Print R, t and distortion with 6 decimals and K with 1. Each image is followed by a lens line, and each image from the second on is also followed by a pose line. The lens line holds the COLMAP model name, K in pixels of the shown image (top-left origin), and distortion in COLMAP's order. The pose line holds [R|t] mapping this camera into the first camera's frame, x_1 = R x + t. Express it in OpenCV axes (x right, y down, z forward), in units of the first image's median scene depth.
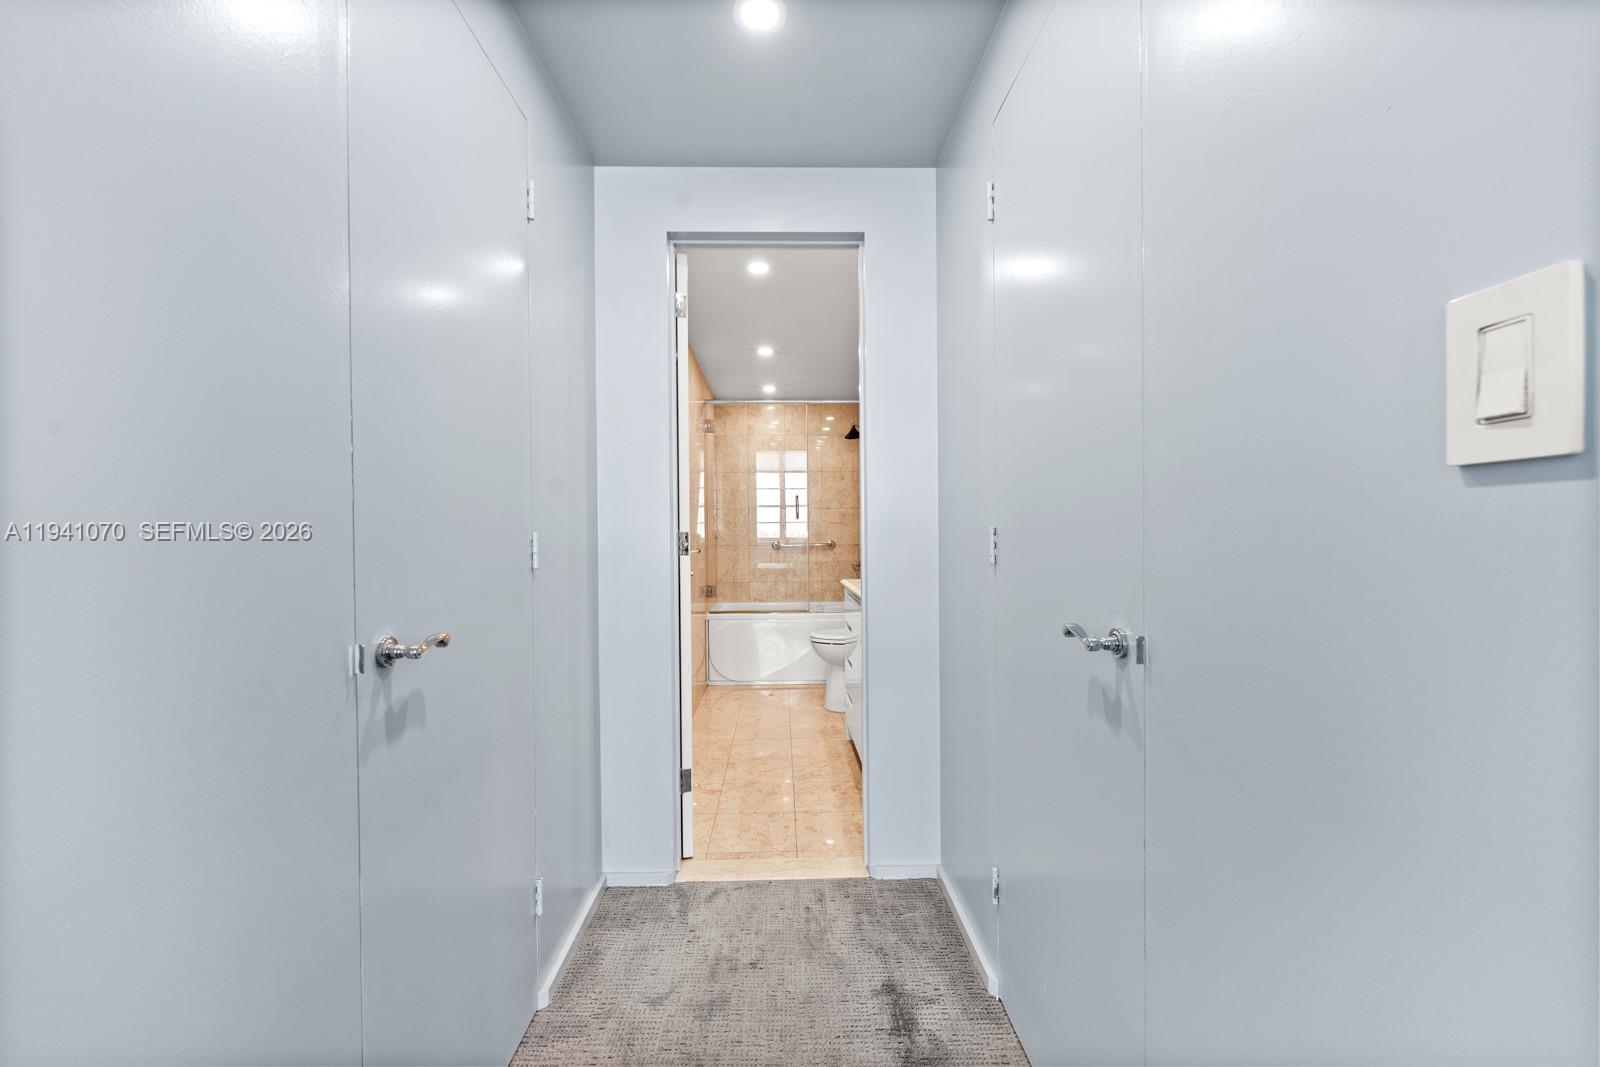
lens RADIAL K [[648.2, 0, 794.5], [0, 648.2, 540.9], [0, 0, 1]] dist [-0.001353, -0.000315]
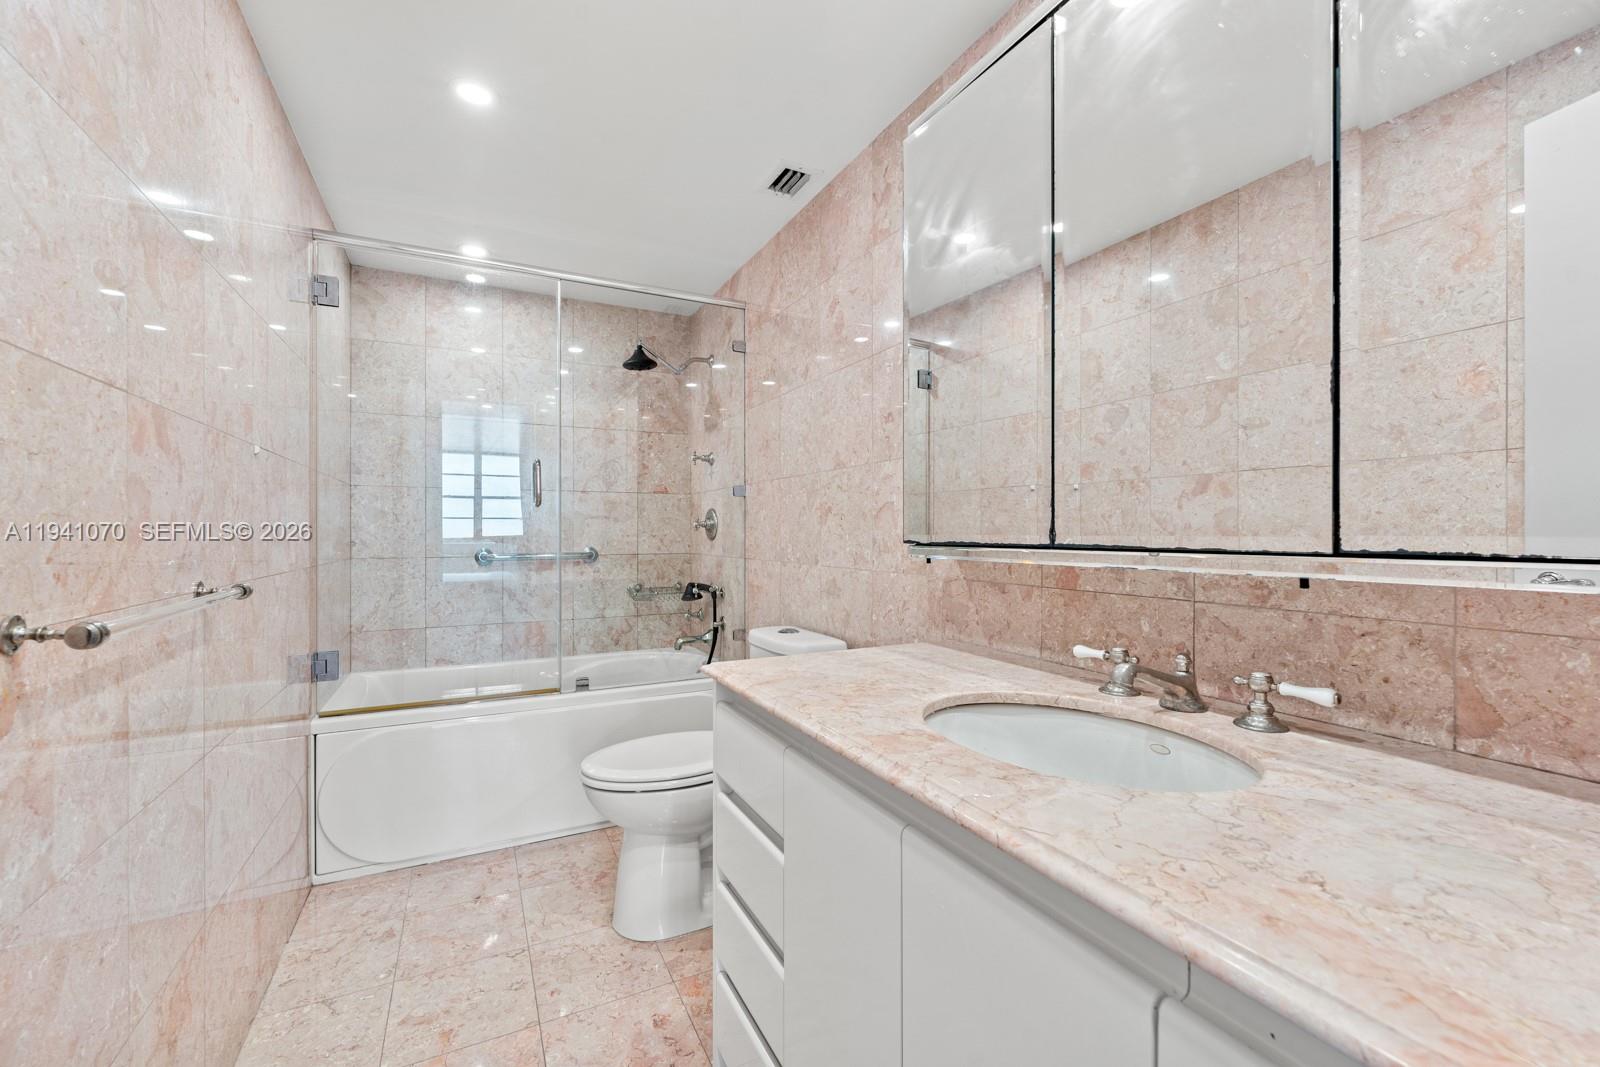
lens RADIAL K [[648.2, 0, 794.5], [0, 648.2, 540.9], [0, 0, 1]] dist [-0.001353, -0.000315]
pose [[0.904313, 0.007151, 0.426810, -0.024952], [-0.008786, 0.999960, 0.001861, -0.009172], [-0.426779, -0.005433, 0.904339, 0.405266]]
